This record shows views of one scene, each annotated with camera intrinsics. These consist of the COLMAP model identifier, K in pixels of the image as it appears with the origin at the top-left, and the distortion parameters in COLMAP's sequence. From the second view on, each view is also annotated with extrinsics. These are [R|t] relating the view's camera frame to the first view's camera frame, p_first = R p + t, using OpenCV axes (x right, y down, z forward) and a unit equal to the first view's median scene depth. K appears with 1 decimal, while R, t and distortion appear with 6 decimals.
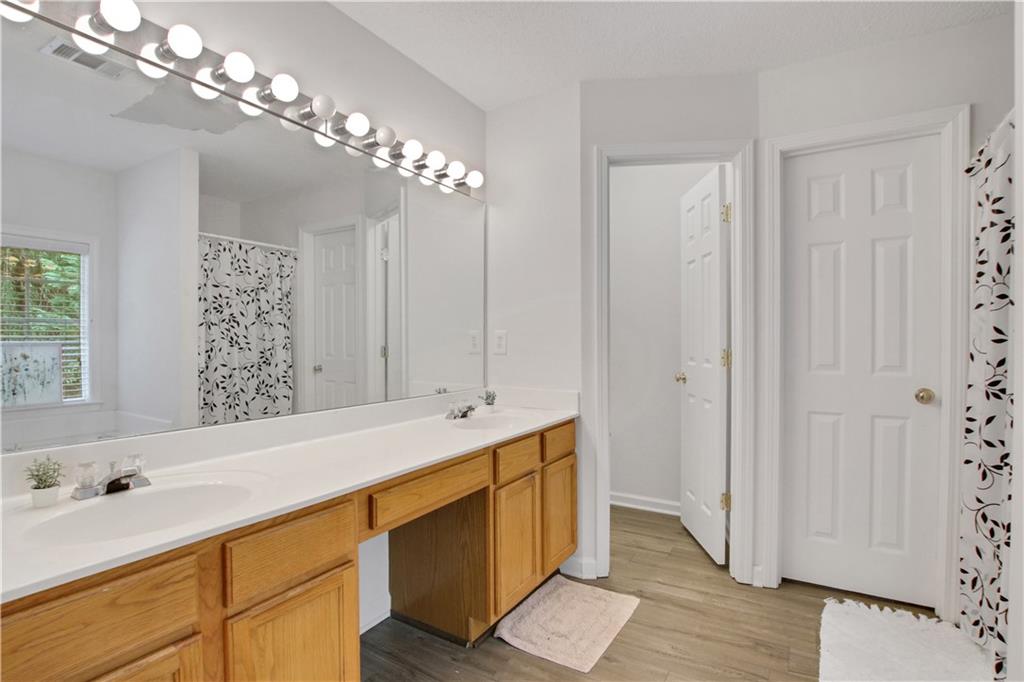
lens RADIAL K [[500.4, 0, 513.8], [0, 500.4, 355.2], [0, 0, 1]] dist [-0.028428, 0.000135]
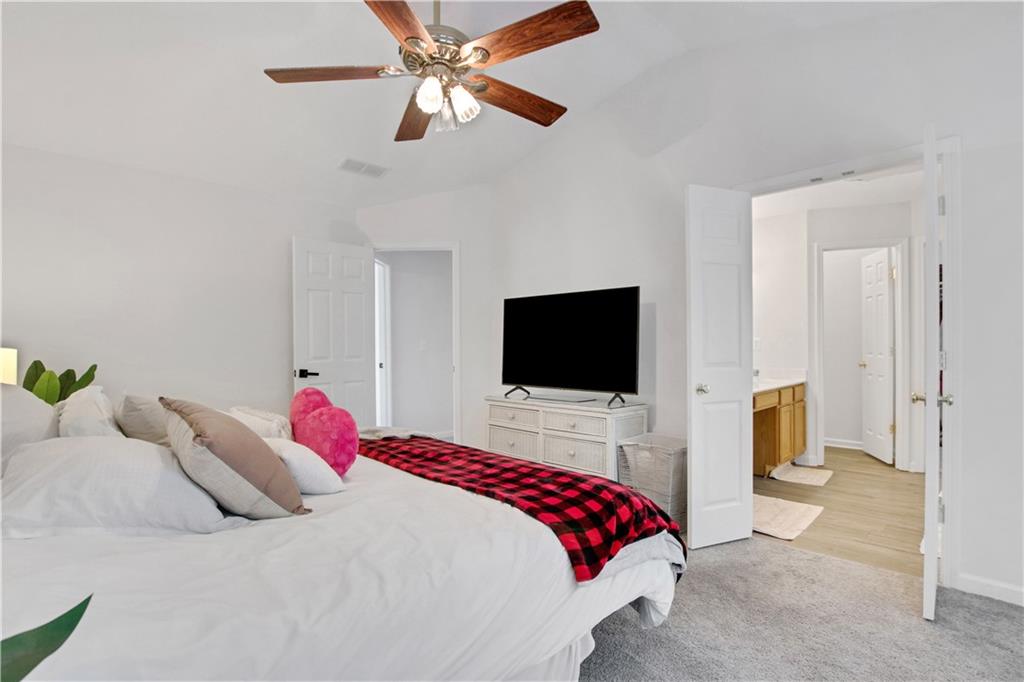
lens RADIAL K [[500.4, 0, 513.8], [0, 500.4, 355.2], [0, 0, 1]] dist [-0.028428, 0.000135]
pose [[0.968887, 0.000039, -0.247504, -0.496618], [-0.002924, 0.999932, -0.011287, 0.044179], [0.247487, 0.011660, 0.968821, -1.146830]]
